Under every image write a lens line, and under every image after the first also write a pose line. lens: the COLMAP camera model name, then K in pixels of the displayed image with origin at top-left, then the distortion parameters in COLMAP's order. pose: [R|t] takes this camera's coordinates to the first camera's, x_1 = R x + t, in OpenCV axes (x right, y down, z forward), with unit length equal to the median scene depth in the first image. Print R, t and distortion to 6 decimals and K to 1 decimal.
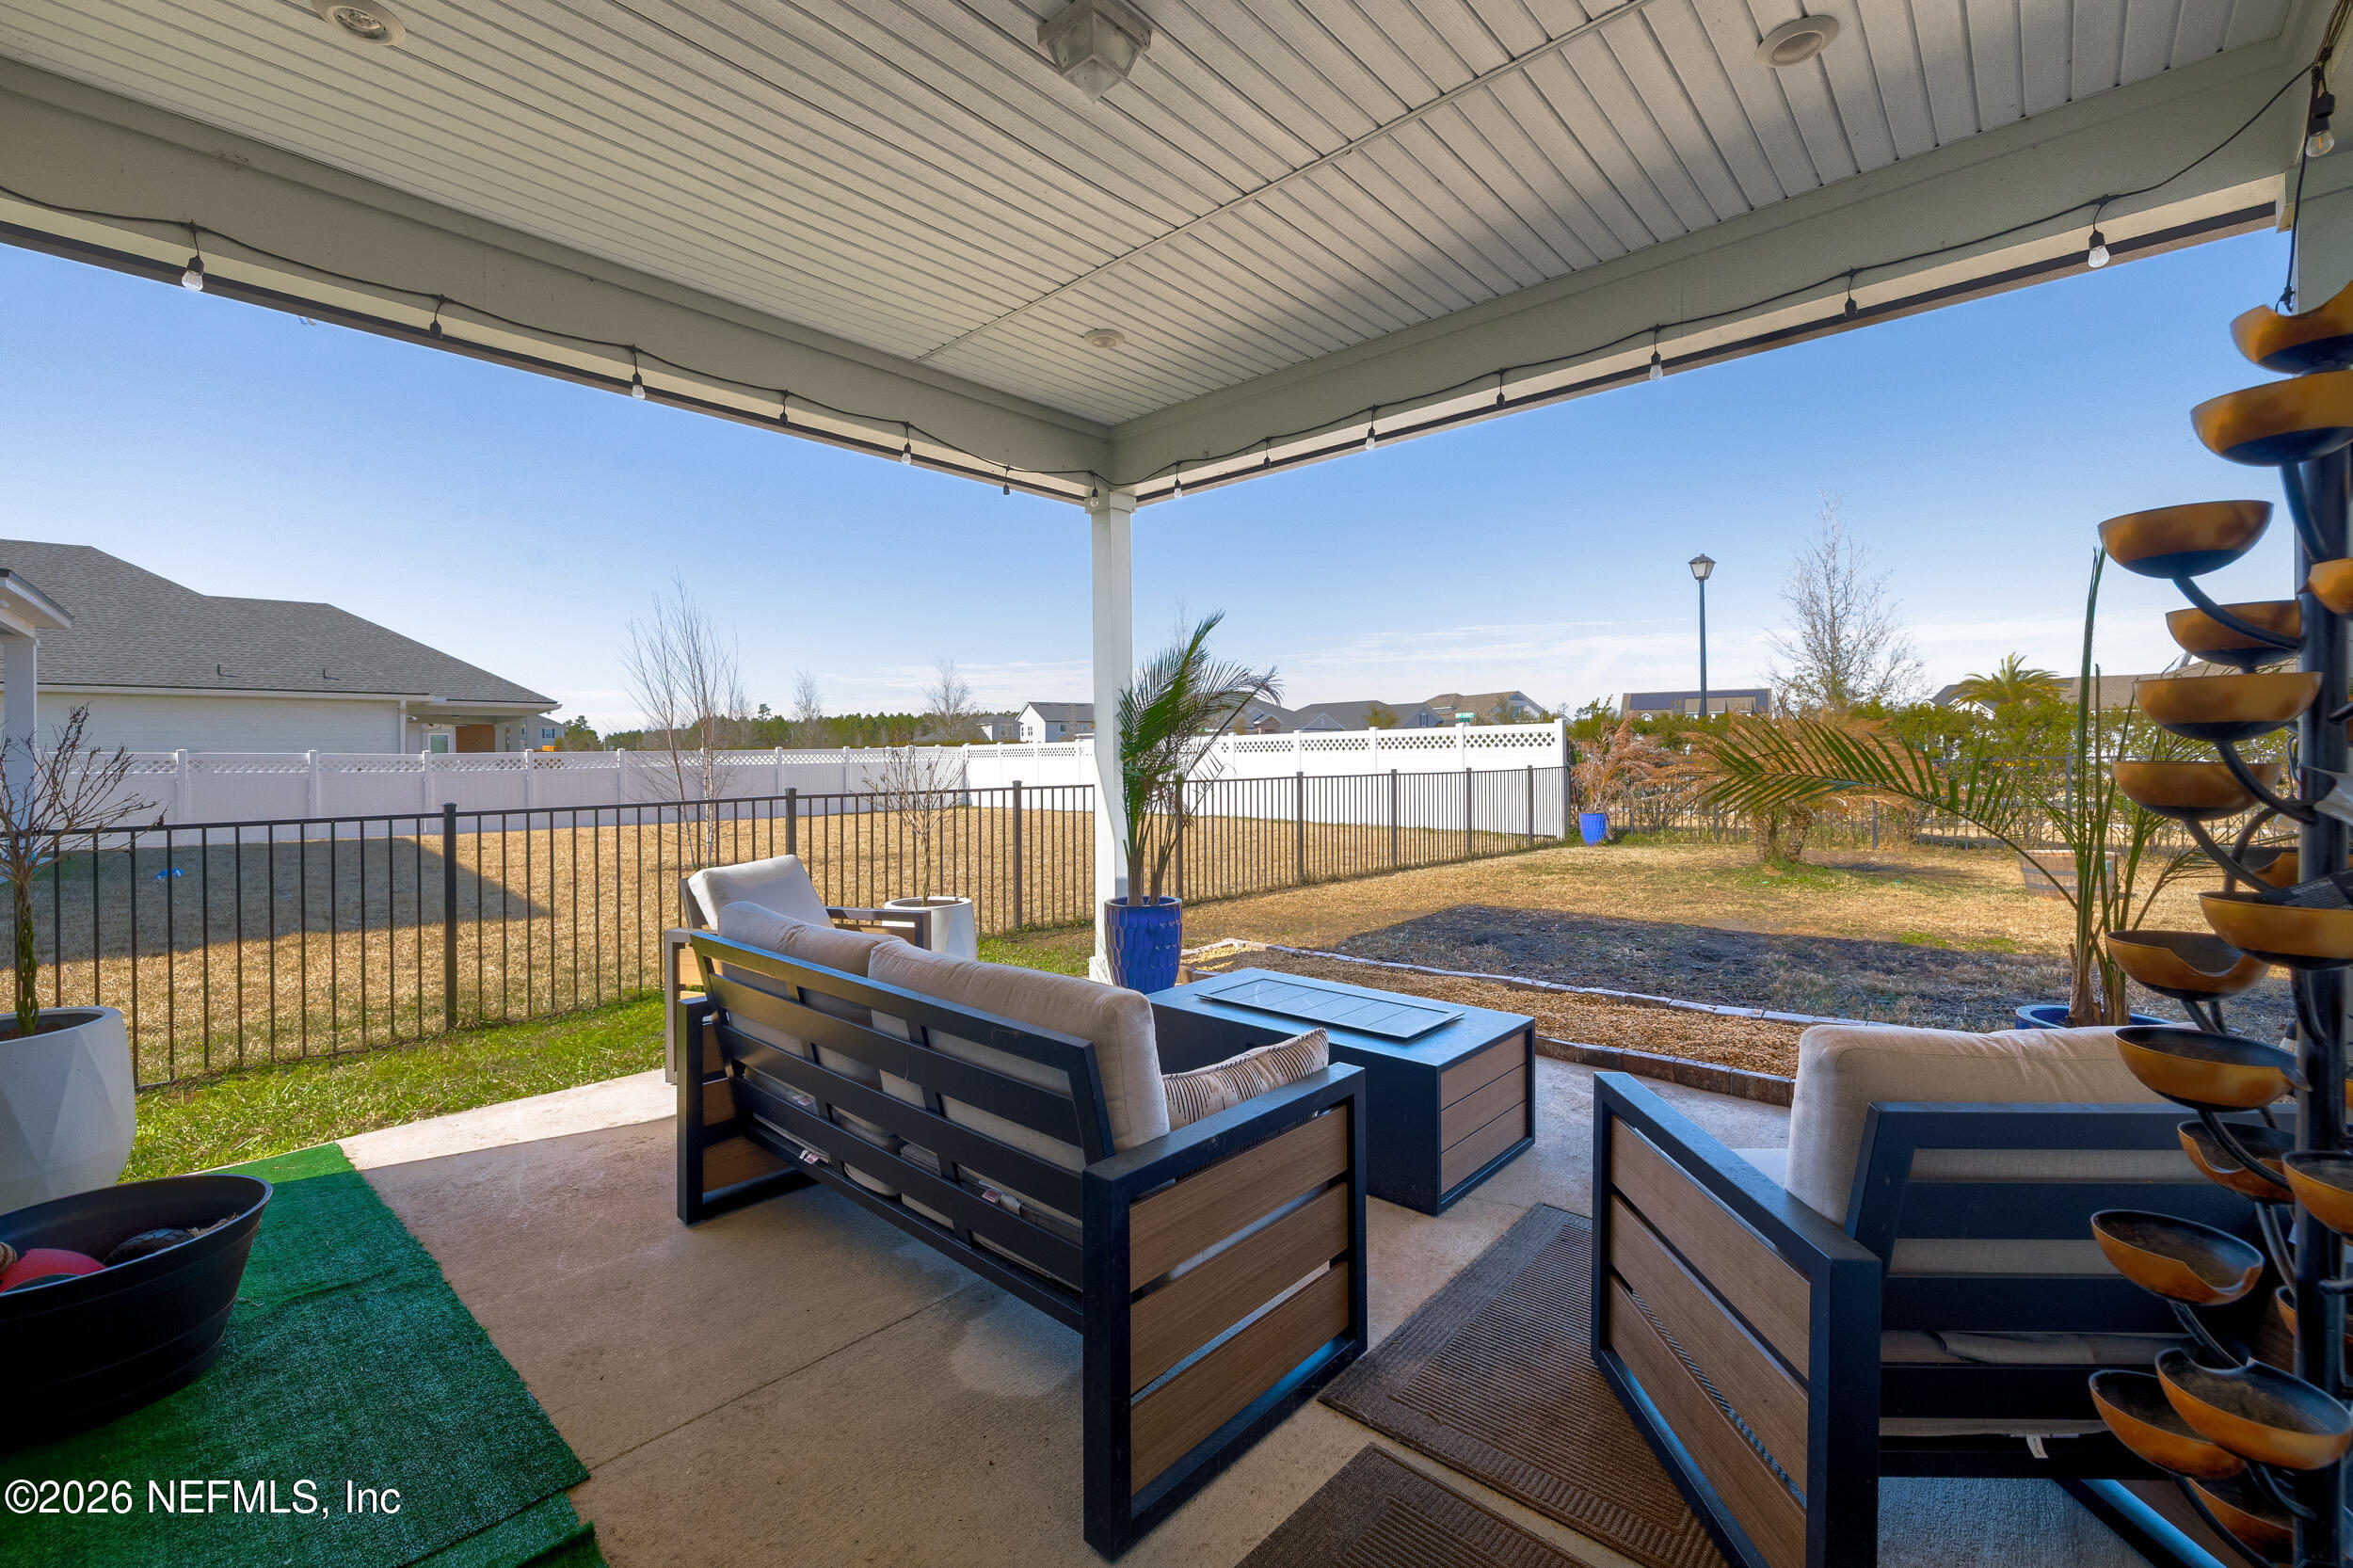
lens RADIAL K [[982.7, 0, 1169.9], [0, 982.7, 759.2], [0, 0, 1]] dist [-0.001160, -0.000146]
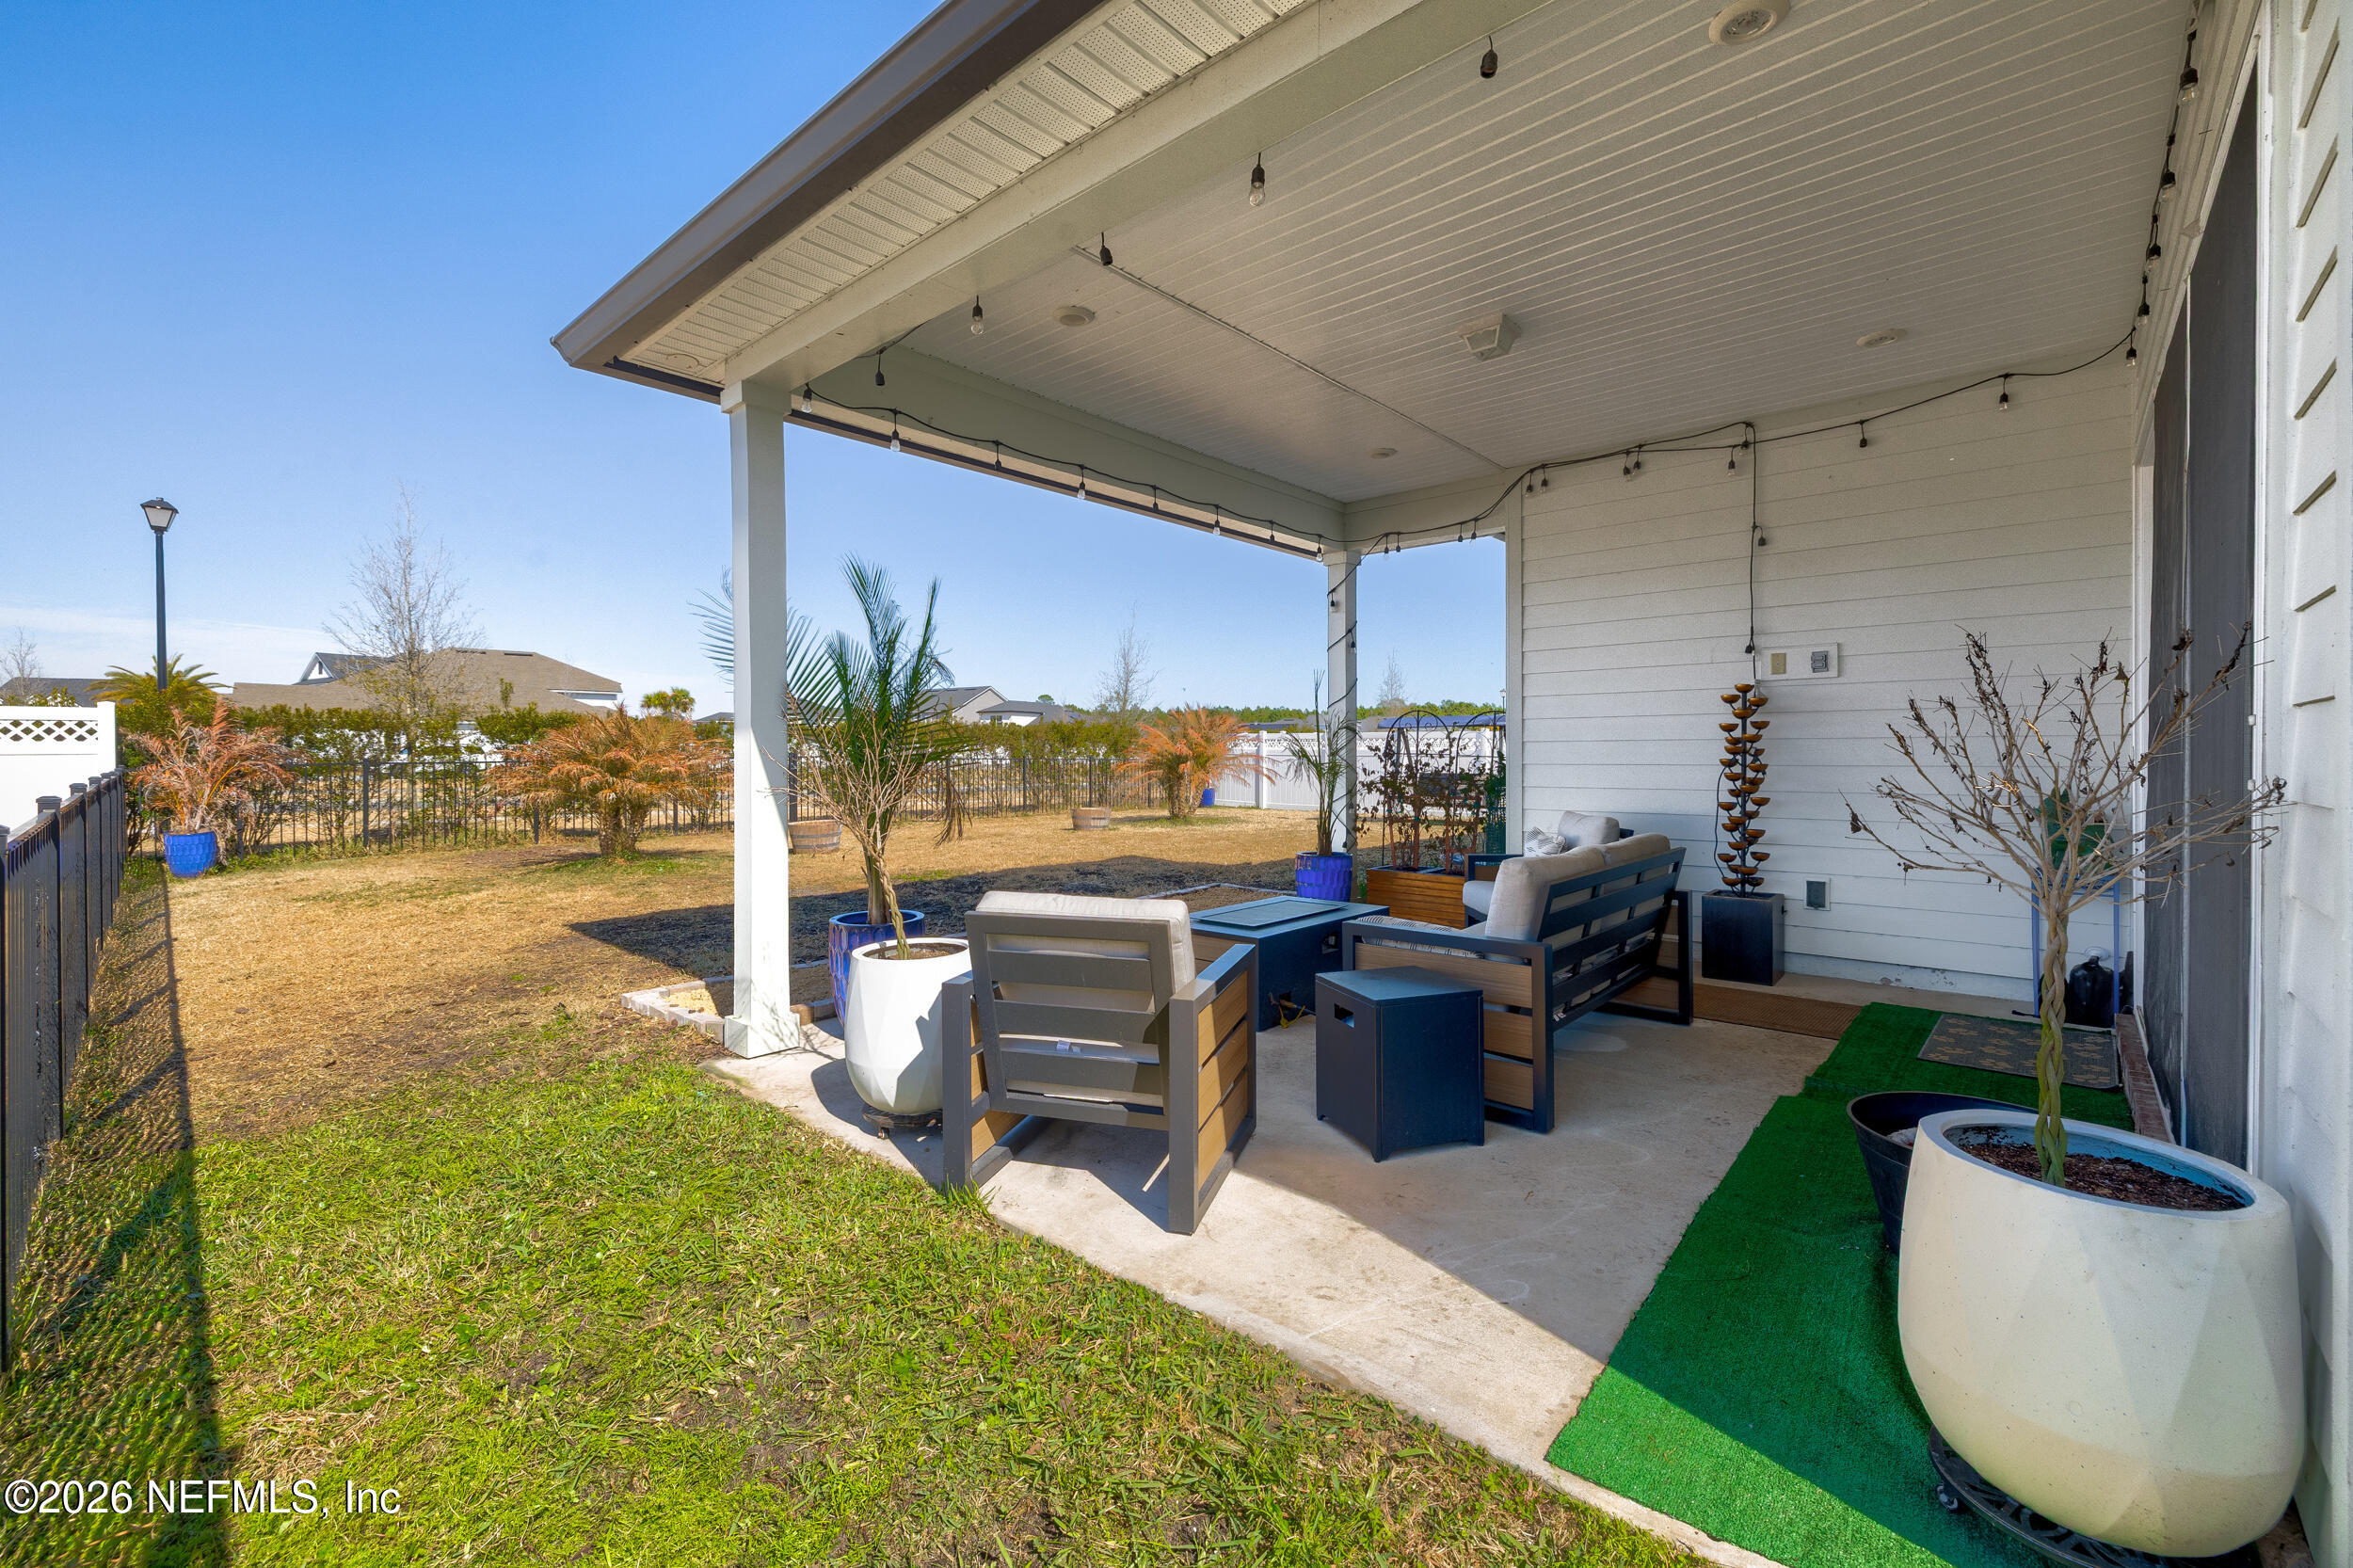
lens RADIAL K [[982.7, 0, 1169.9], [0, 982.7, 759.2], [0, 0, 1]] dist [-0.001160, -0.000146]
pose [[-0.015058, 0.003879, 0.999879, -0.344816], [0.003839, 0.999985, -0.003821, 0.005488], [-0.999879, 0.003781, -0.015072, 0.303592]]
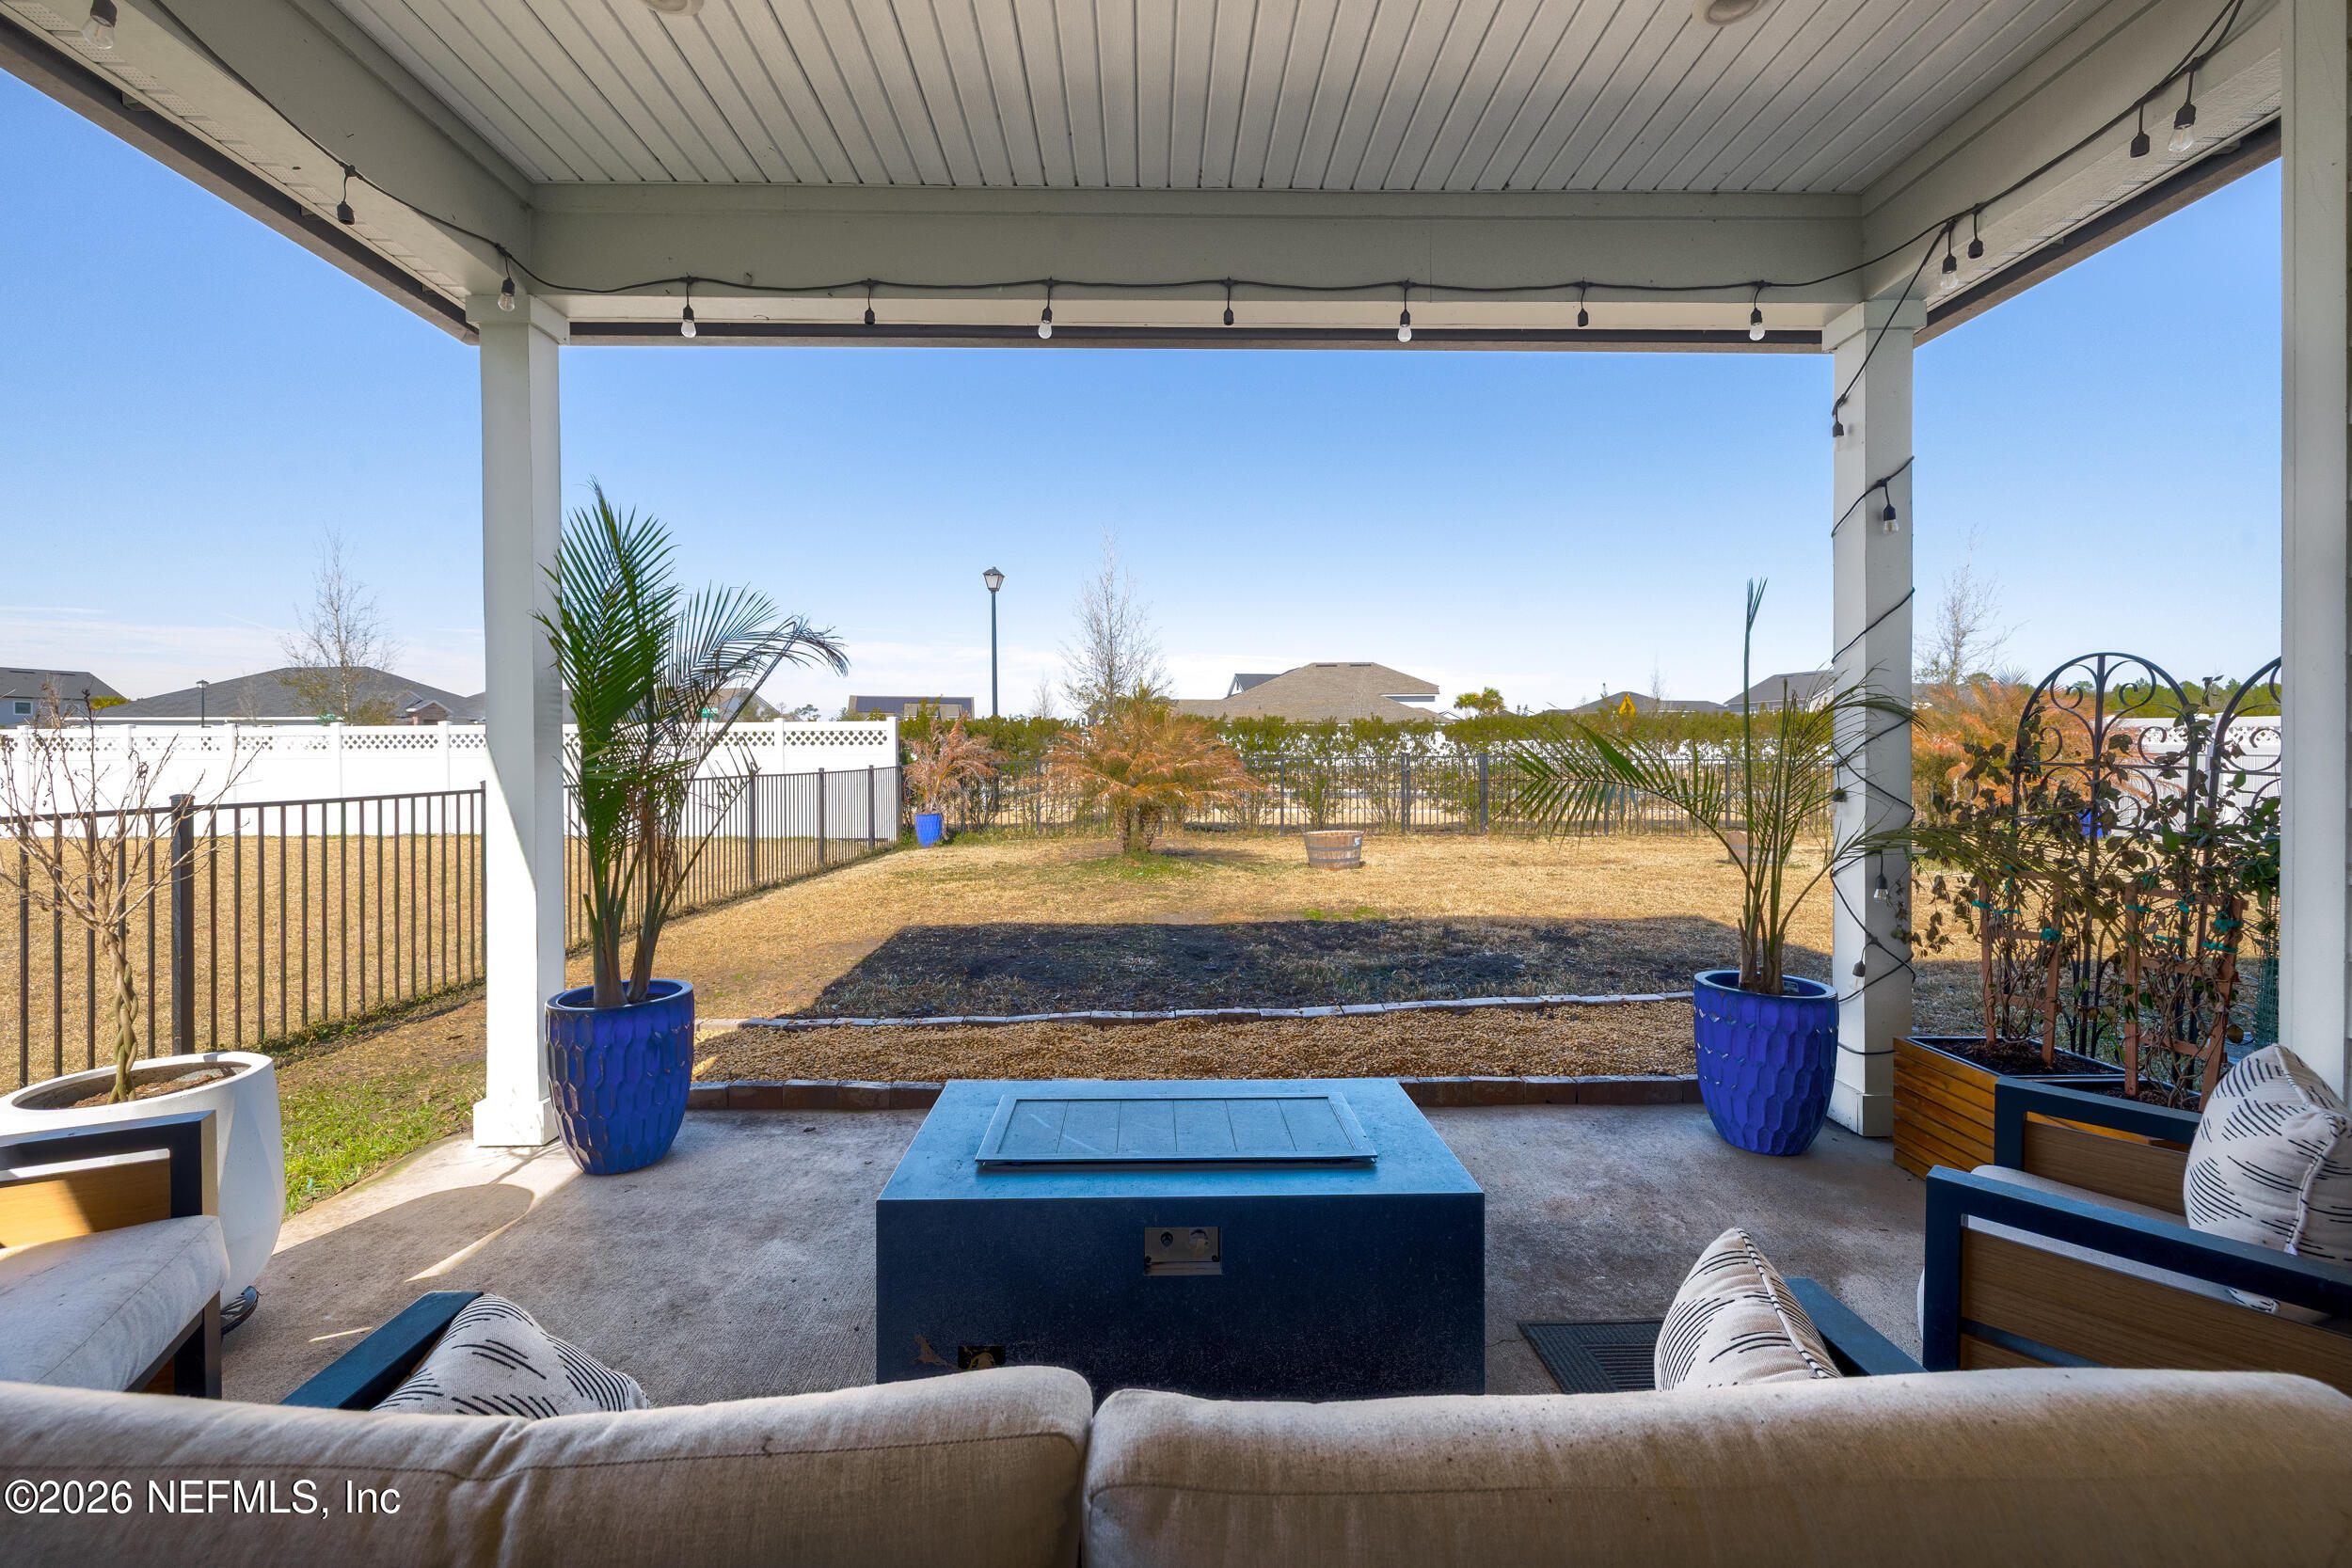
lens RADIAL K [[982.2, 0, 1169.4], [0, 982.2, 759.2], [0, 0, 1]] dist [-0.001160, -0.000146]
pose [[0.724393, 0.003158, 0.689380, -0.078126], [-0.003623, 0.999993, -0.000774, 0.000377], [-0.689378, -0.001937, 0.724399, 0.133867]]
